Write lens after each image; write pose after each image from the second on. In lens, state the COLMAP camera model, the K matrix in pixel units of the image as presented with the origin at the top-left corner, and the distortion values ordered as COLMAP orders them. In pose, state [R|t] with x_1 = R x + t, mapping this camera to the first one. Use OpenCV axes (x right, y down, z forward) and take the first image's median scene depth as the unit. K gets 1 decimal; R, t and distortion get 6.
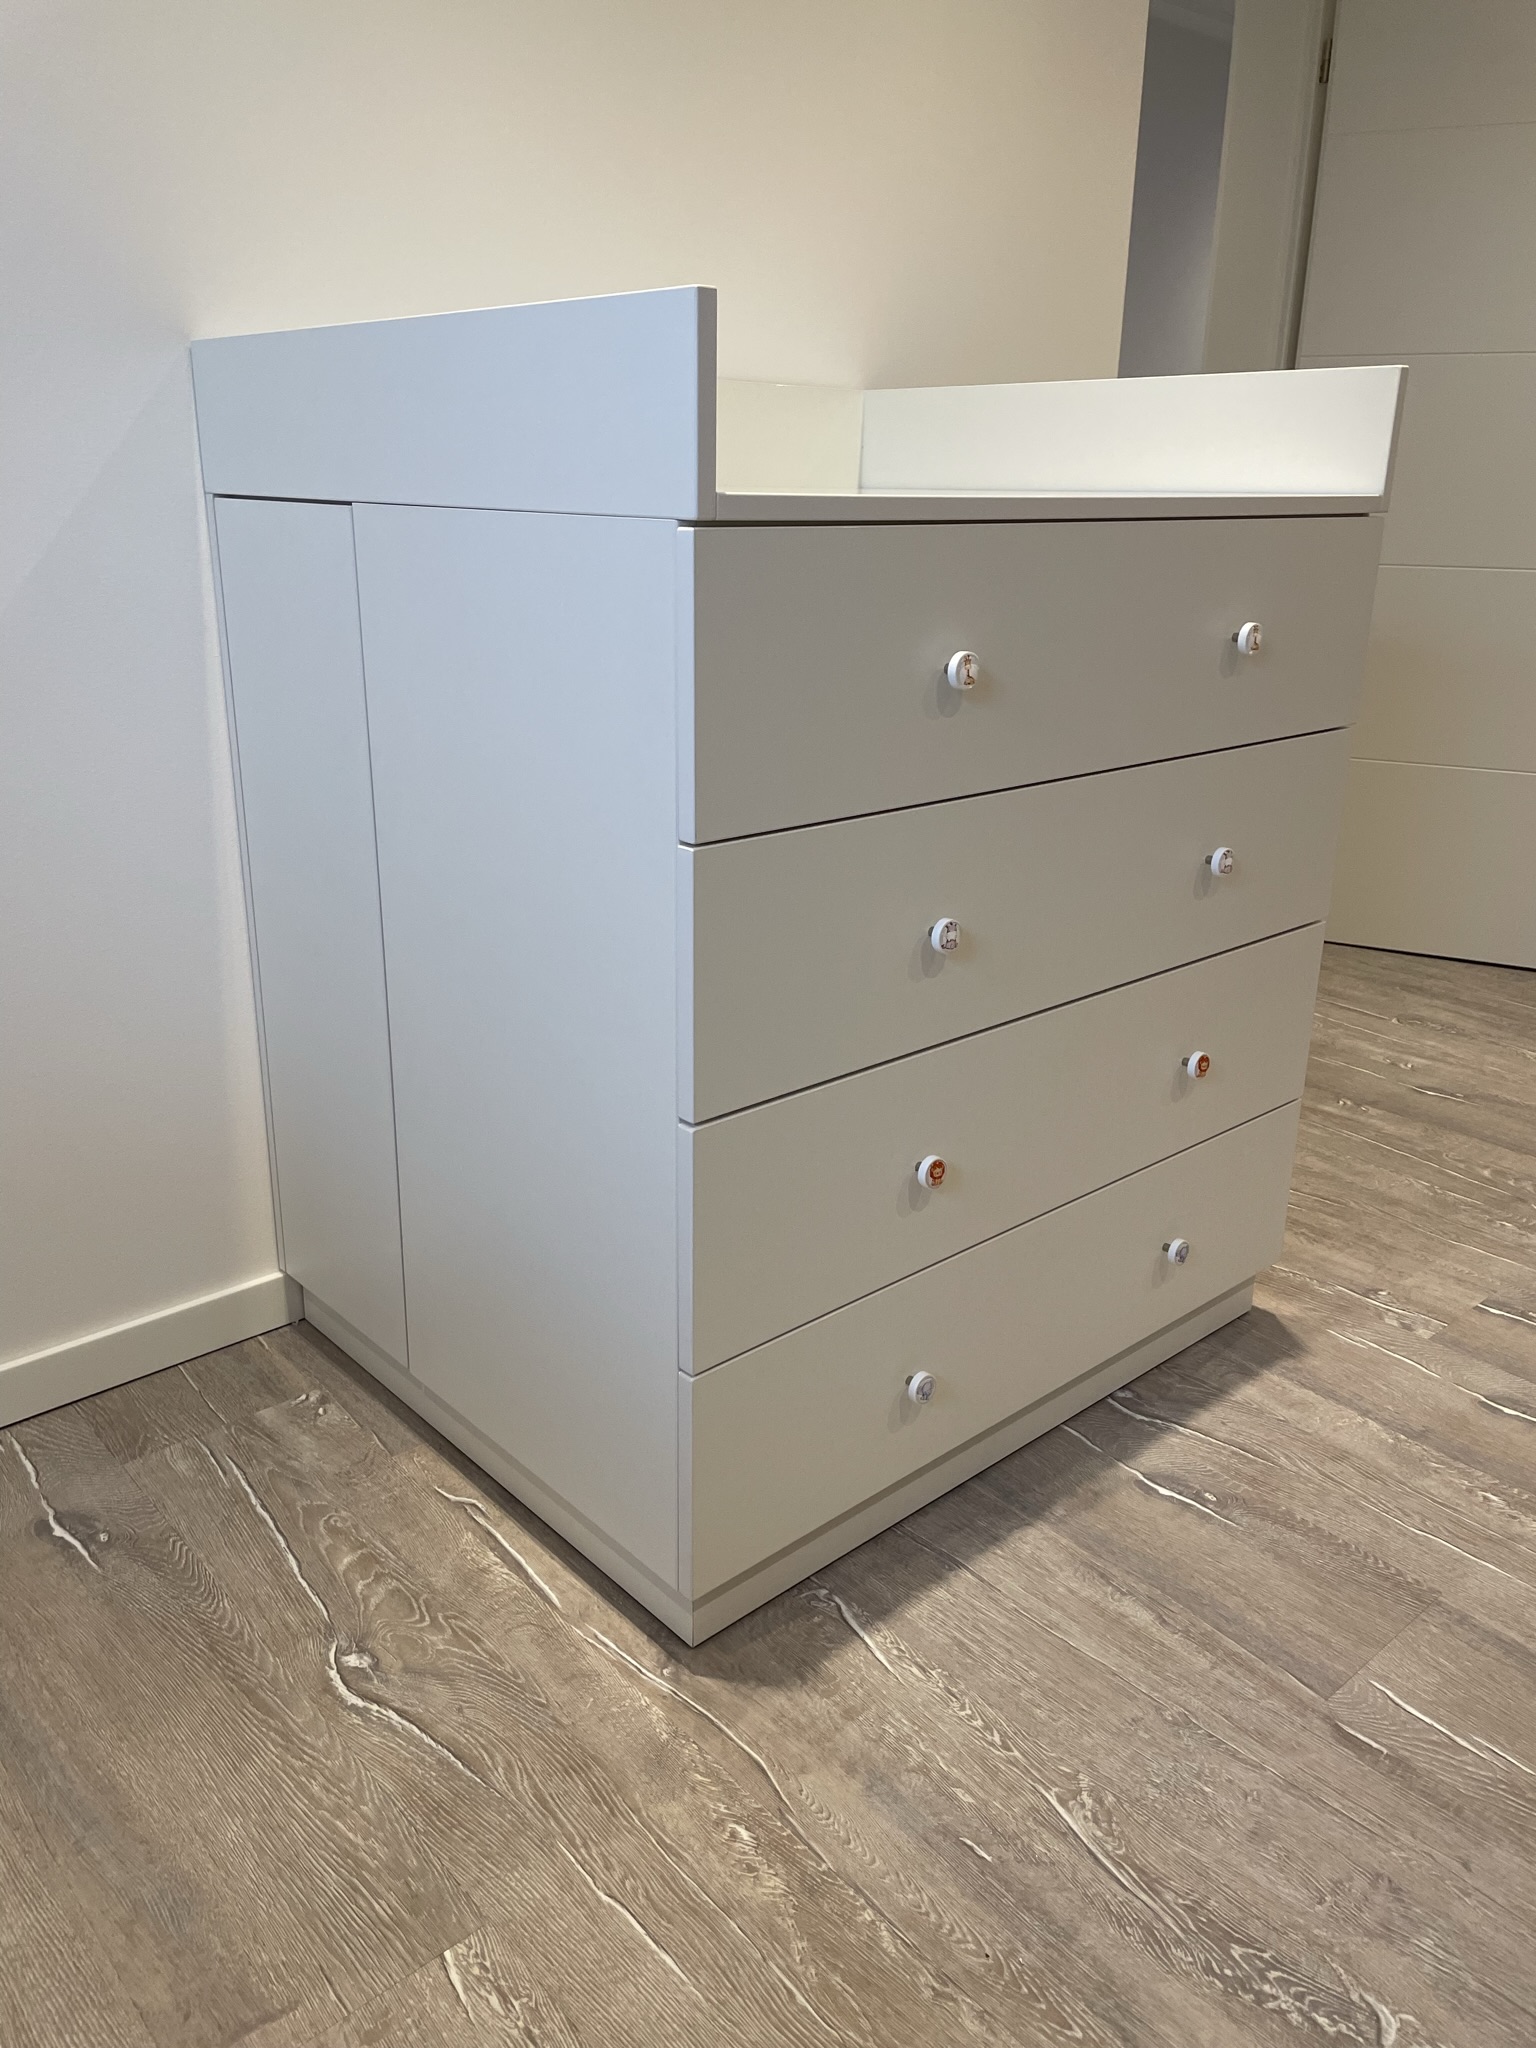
lens RADIAL K [[1555.7, 0, 770.5], [0, 1555.7, 918.7], [0, 0, 1]] dist [0.066432, -0.070890]
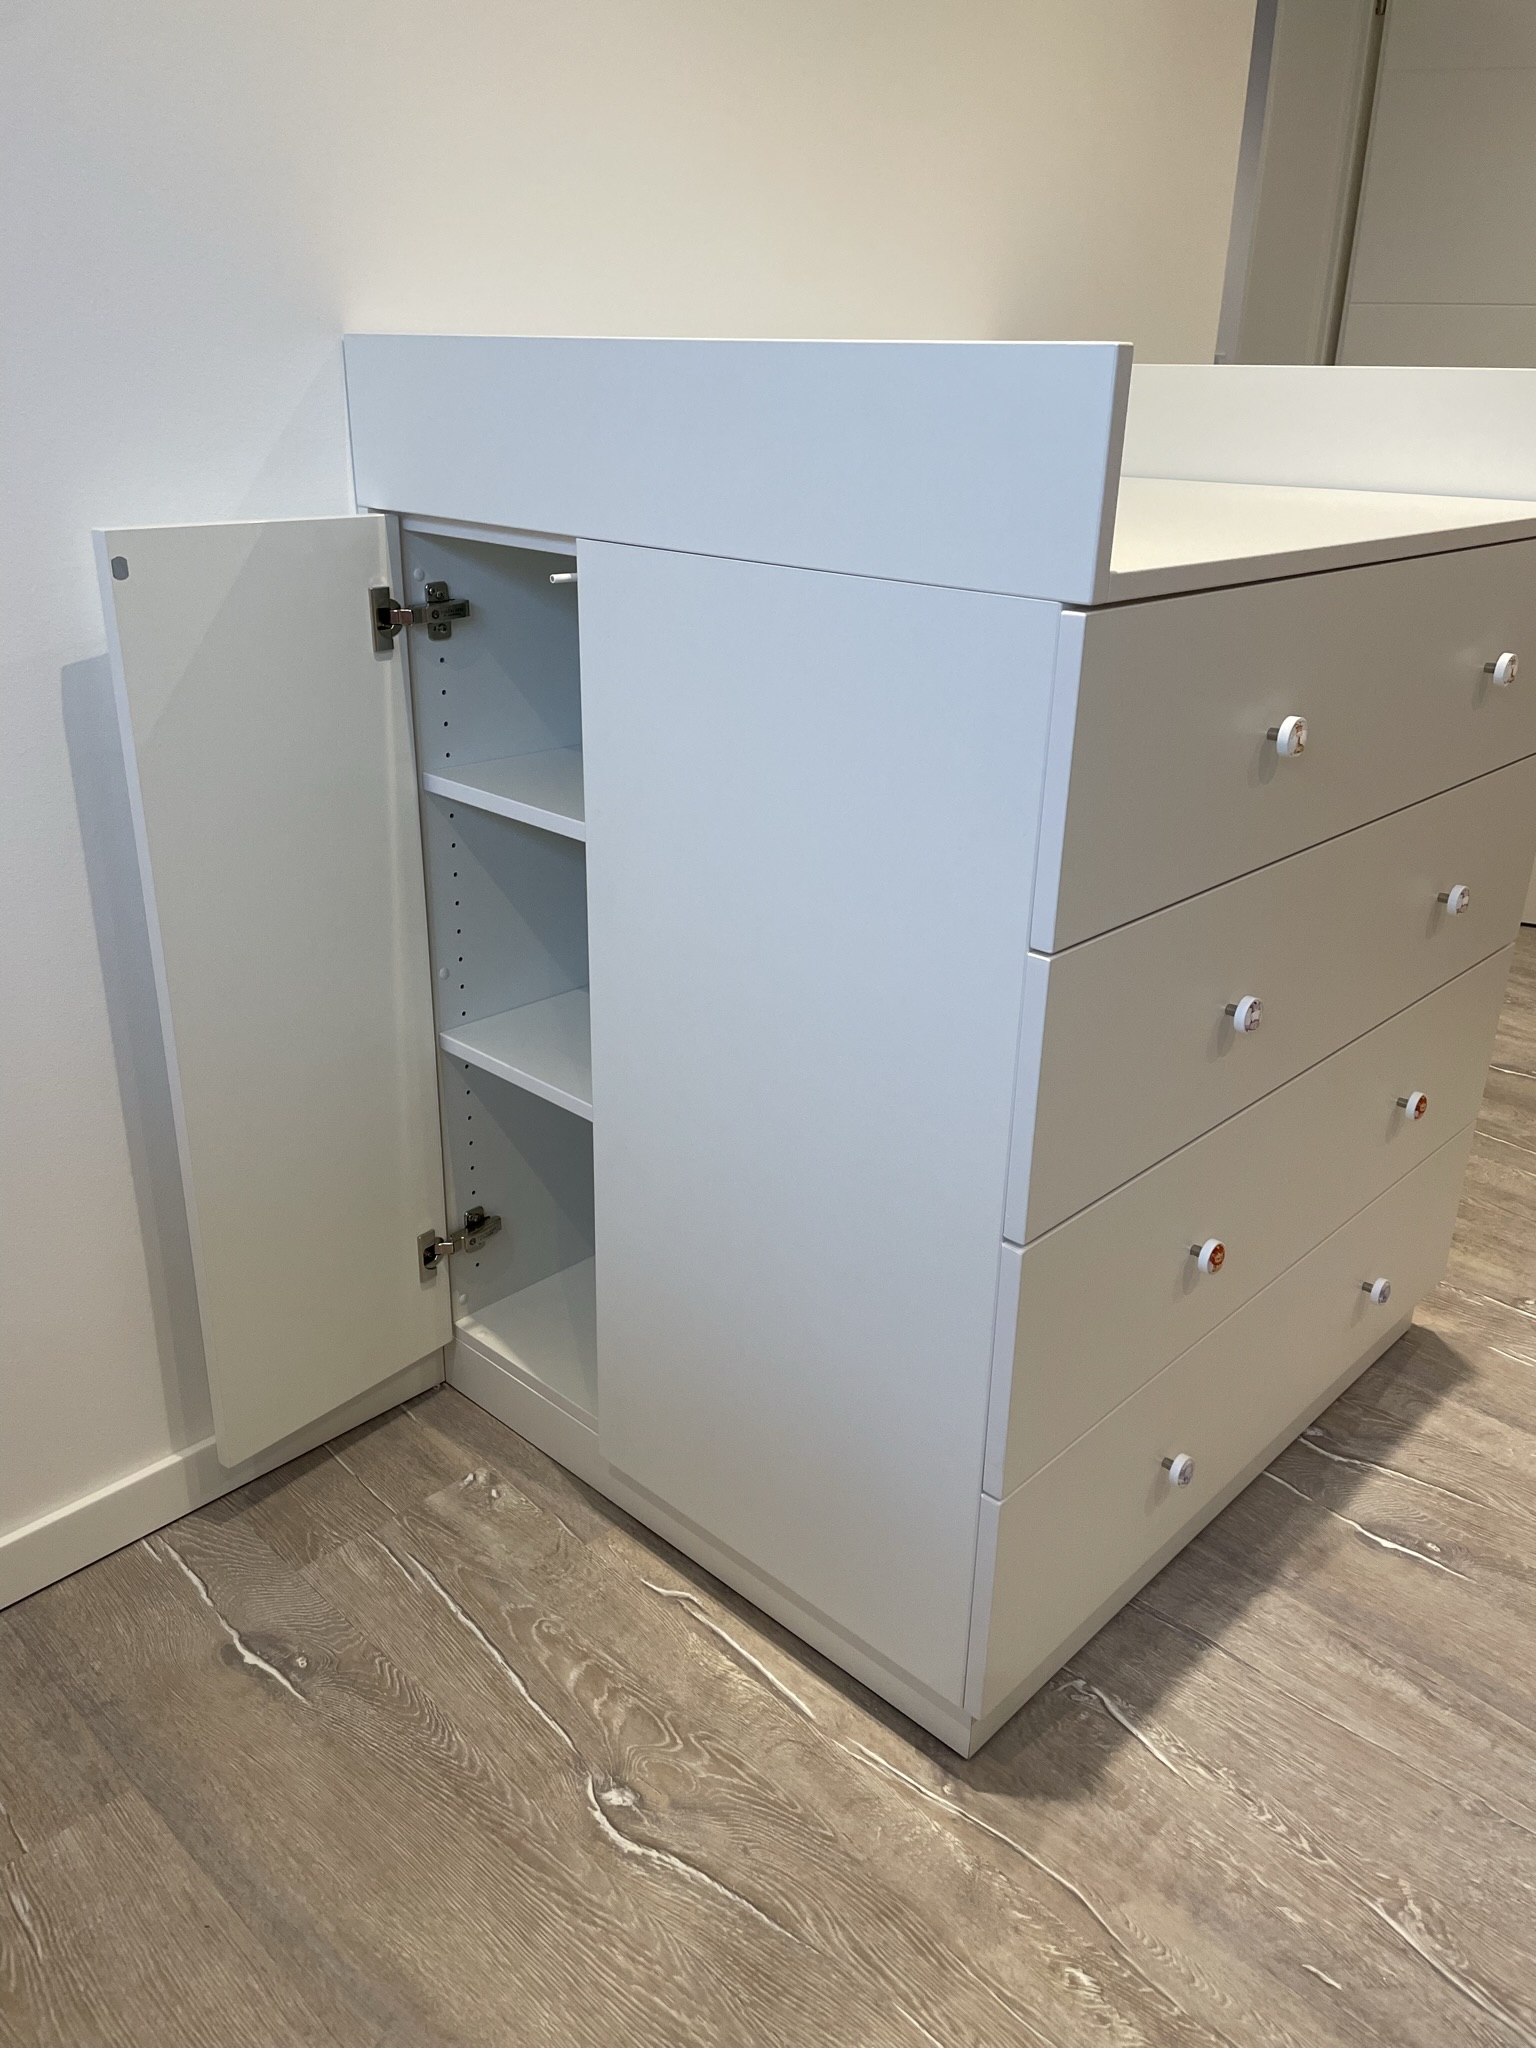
lens RADIAL K [[1555.7, 0, 770.5], [0, 1555.7, 918.7], [0, 0, 1]] dist [0.066432, -0.070890]
pose [[0.996317, -0.019158, 0.083583, -0.236081], [0.013659, 0.997734, 0.065879, -0.106826], [-0.084656, -0.064494, 0.994321, 0.095075]]
